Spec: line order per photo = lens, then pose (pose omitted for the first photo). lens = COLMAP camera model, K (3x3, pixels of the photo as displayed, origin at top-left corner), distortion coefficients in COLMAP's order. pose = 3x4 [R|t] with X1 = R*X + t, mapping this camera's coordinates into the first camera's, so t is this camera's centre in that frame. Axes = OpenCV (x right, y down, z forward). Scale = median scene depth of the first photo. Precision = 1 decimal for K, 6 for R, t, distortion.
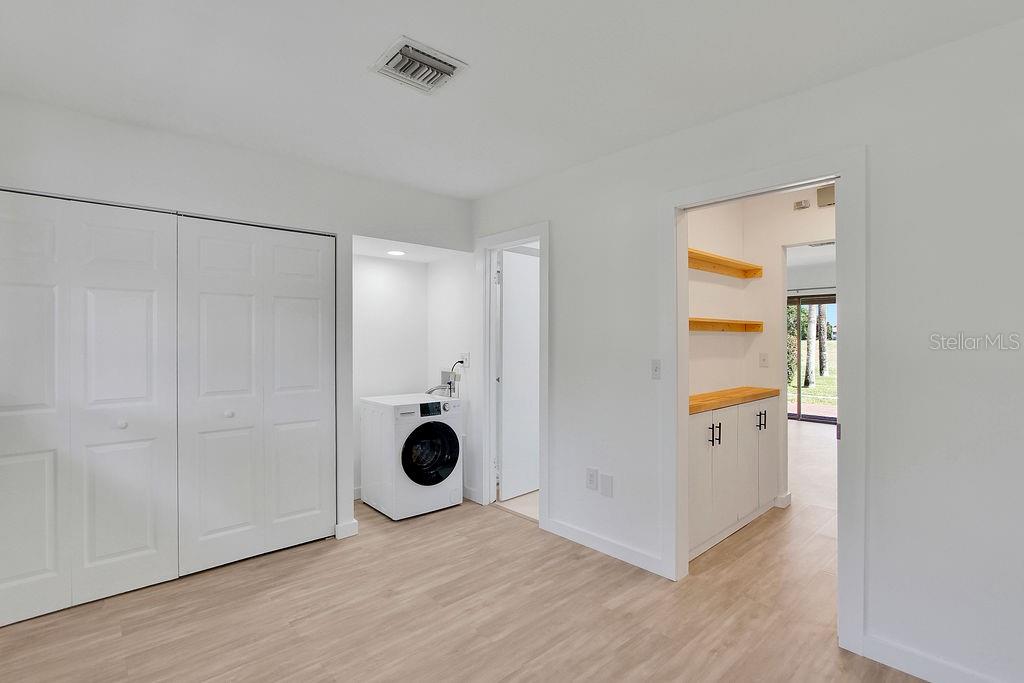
lens RADIAL K [[497.5, 0, 510.5], [0, 497.5, 335.9], [0, 0, 1]] dist [-0.004282, 0.000199]
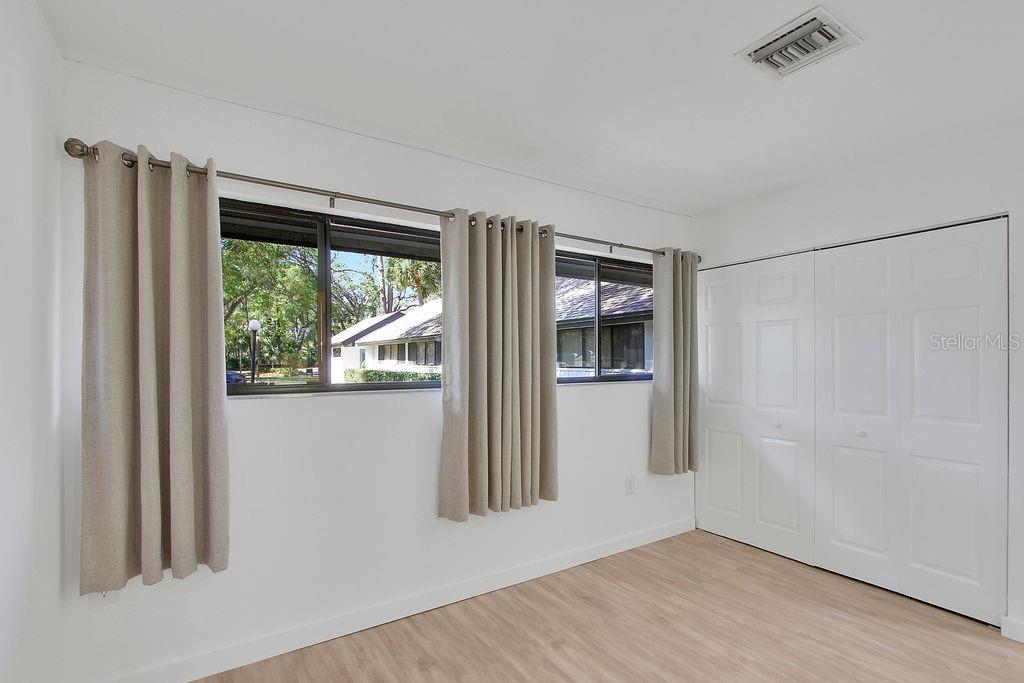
lens RADIAL K [[503.4, 0, 508.9], [0, 503.4, 358.1], [0, 0, 1]] dist [-0.001313, 0.000092]
pose [[-0.180441, -0.000335, -0.983586, 0.627627], [0.010331, 0.999944, -0.002236, -0.000101], [0.983531, -0.010565, -0.180428, 0.536322]]
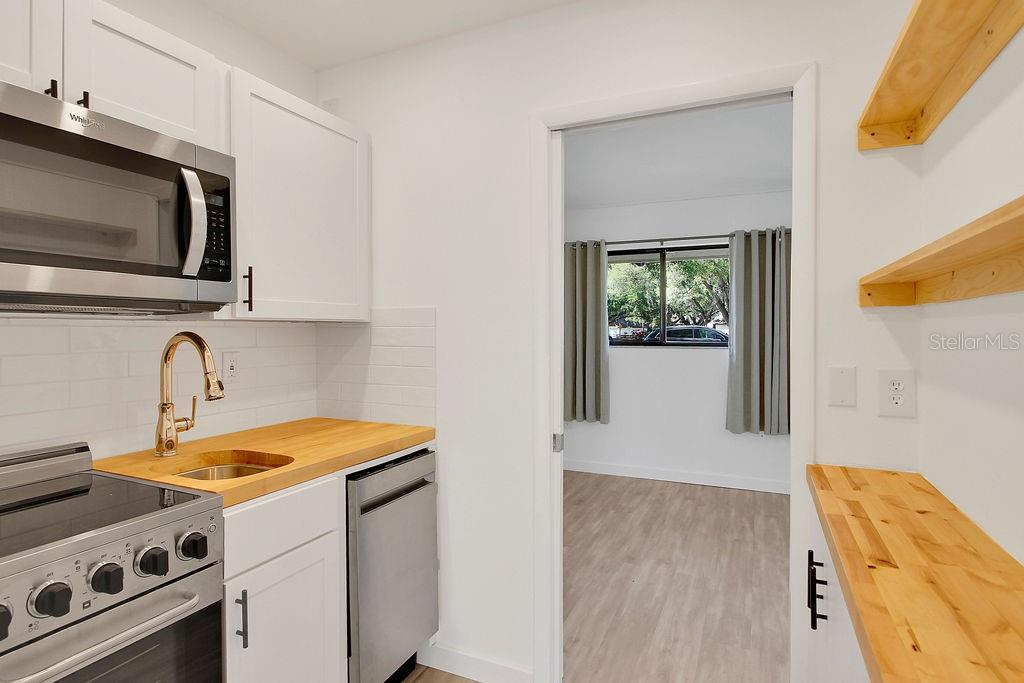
lens RADIAL K [[542.1, 0, 512.0], [0, 542.1, 341.5], [0, 0, 1]] dist [-0.002682, -0.000155]
pose [[-0.924739, 0.008637, -0.380504, 0.942596], [0.003890, 0.999905, 0.013243, 0.013290], [0.380582, 0.010766, -0.924685, 1.573742]]
